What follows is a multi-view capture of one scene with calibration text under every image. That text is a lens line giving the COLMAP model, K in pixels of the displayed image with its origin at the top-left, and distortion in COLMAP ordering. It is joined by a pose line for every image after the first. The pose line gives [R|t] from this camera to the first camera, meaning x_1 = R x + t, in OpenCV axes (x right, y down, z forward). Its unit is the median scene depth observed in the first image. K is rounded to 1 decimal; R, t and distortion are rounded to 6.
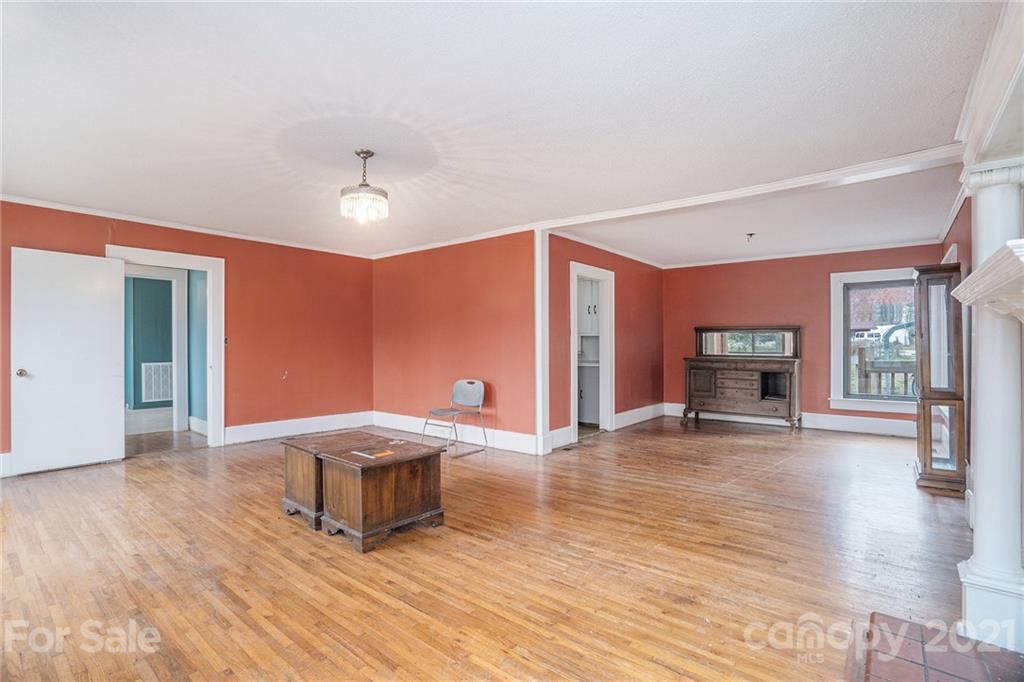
lens RADIAL K [[479.4, 0, 504.3], [0, 479.4, 343.8], [0, 0, 1]] dist [-0.021194, 0.000624]
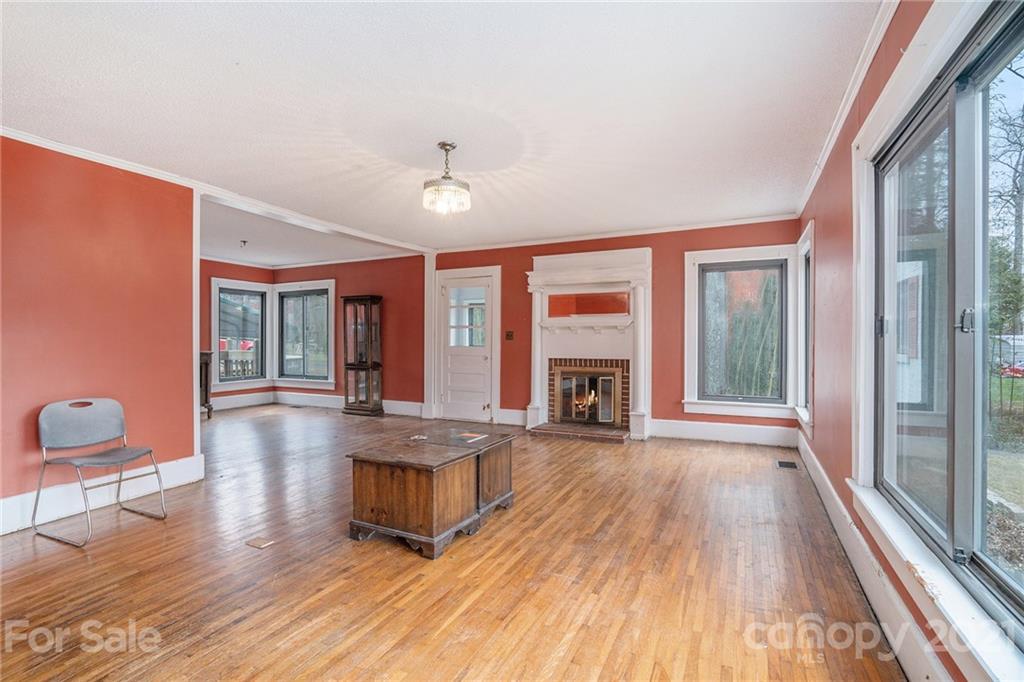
lens RADIAL K [[479.4, 0, 508.2], [0, 479.4, 339.7], [0, 0, 1]] dist [-0.021194, 0.000624]
pose [[-0.233747, -0.002127, 0.972295, -1.527911], [-0.001961, 0.999997, 0.001716, 0.001062], [-0.972296, -0.001506, -0.233750, 1.317693]]
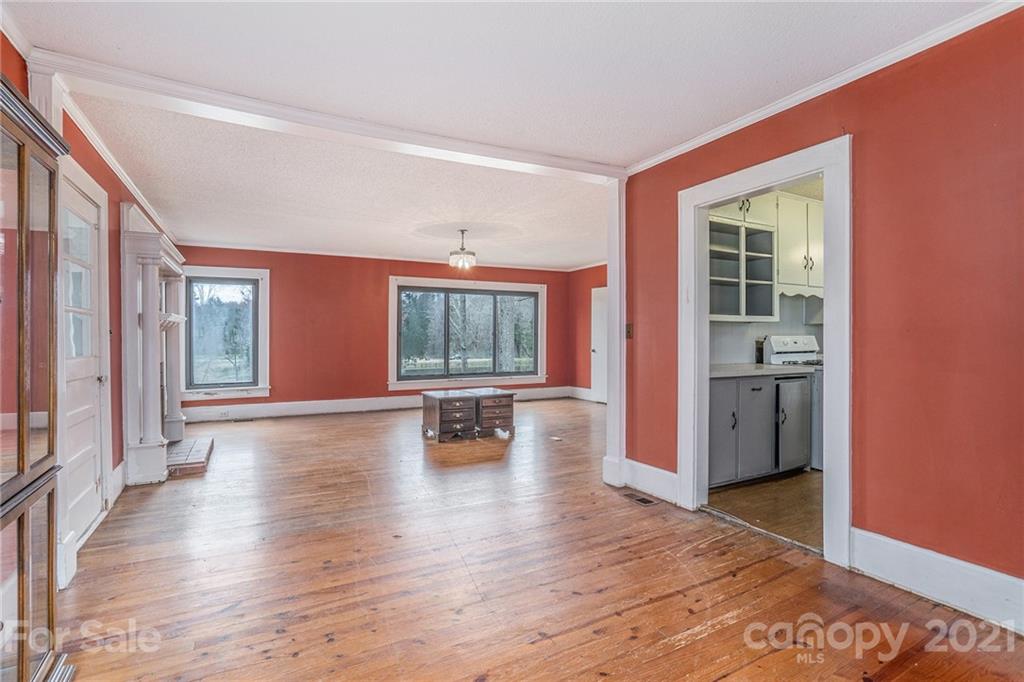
lens RADIAL K [[479.4, 0, 508.7], [0, 479.4, 342.1], [0, 0, 1]] dist [-0.021194, 0.000624]
pose [[-0.366187, 0.005248, -0.930526, 1.598991], [0.003037, 0.999986, 0.004445, 0.017823], [0.930536, -0.001198, -0.366198, 2.176374]]
